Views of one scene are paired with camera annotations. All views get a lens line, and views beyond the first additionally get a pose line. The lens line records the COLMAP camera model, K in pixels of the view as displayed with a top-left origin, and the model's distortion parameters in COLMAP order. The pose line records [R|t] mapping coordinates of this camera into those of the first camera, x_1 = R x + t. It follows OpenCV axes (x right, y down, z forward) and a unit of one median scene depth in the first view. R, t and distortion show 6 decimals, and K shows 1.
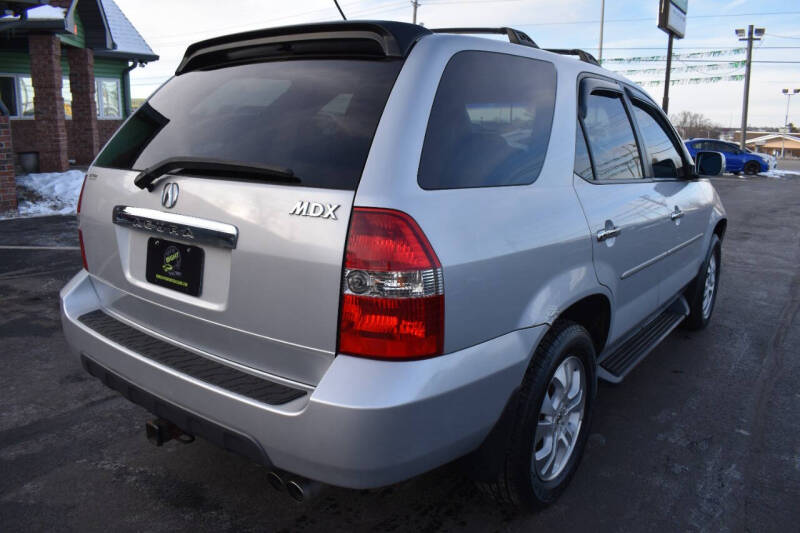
lens RADIAL K [[618.4, 0, 397.8], [0, 618.4, 266.0], [0, 0, 1]] dist [-0.098179, 0.017642]
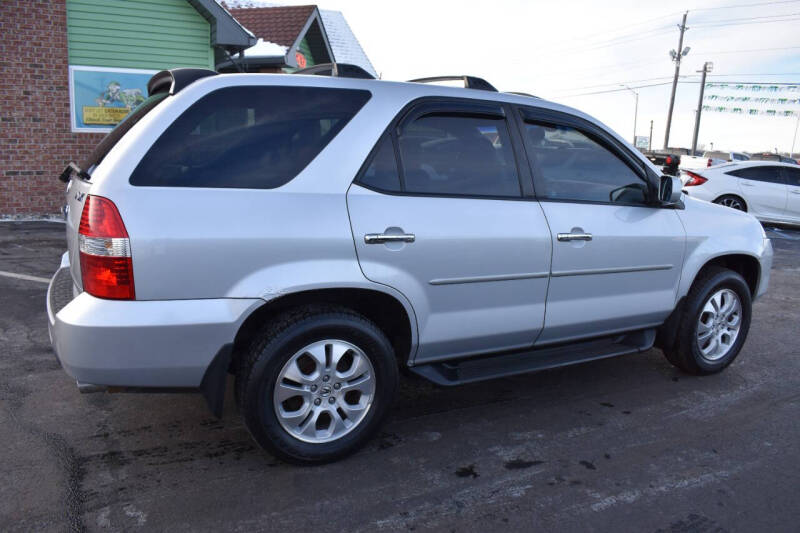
lens RADIAL K [[618.4, 0, 398.5], [0, 618.4, 265.9], [0, 0, 1]] dist [-0.098179, 0.017642]
pose [[0.905950, 0.091032, -0.413482, 0.191796], [-0.108120, 0.993974, -0.018060, 0.003711], [0.409347, 0.061067, 0.910333, -0.006416]]
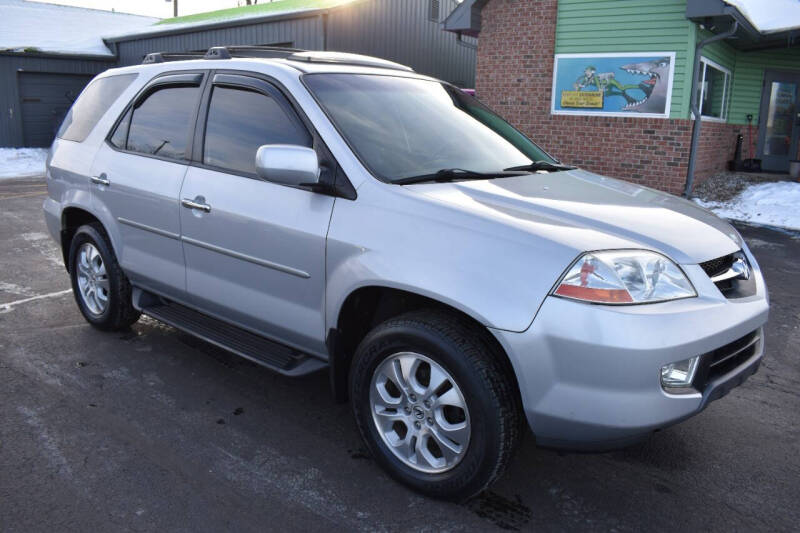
lens RADIAL K [[618.4, 0, 400.4], [0, 618.4, 269.6], [0, 0, 1]] dist [-0.098179, 0.017642]
pose [[-0.036151, 0.226579, -0.973322, 0.431257], [-0.246322, 0.941889, 0.228410, -0.087980], [0.968514, 0.248007, 0.021761, 0.406921]]
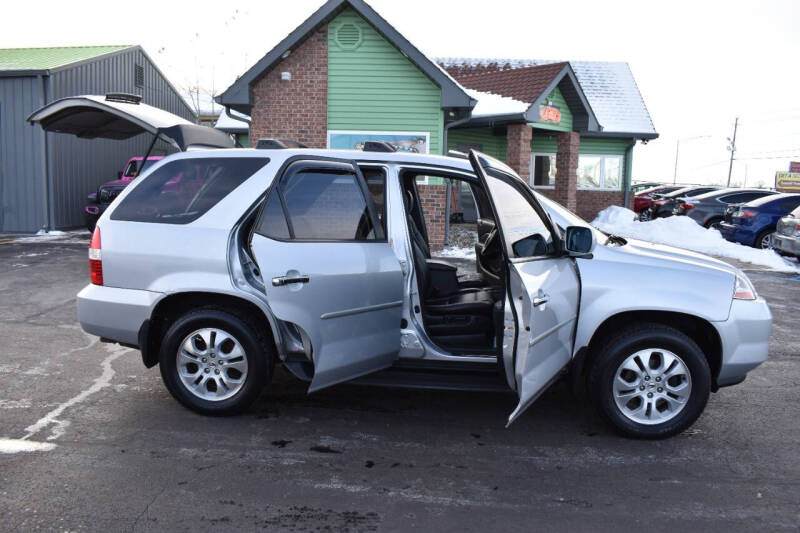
lens RADIAL K [[618.4, 0, 398.4], [0, 618.4, 266.6], [0, 0, 1]] dist [-0.098179, 0.017642]
pose [[0.536721, 0.106726, -0.836983, 0.433787], [-0.202282, 0.979315, -0.004840, -0.025441], [0.819154, 0.171904, 0.547208, 0.100354]]
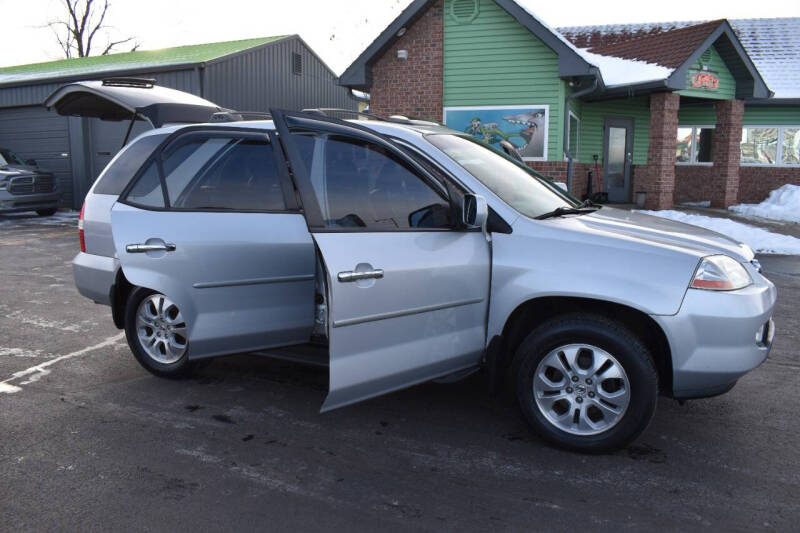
lens RADIAL K [[618.4, 0, 399.2], [0, 618.4, 268.6], [0, 0, 1]] dist [-0.098179, 0.017642]
pose [[0.244669, 0.146125, -0.958532, 0.477509], [-0.215867, 0.971977, 0.093074, -0.054116], [0.945272, 0.184144, 0.269356, 0.256361]]
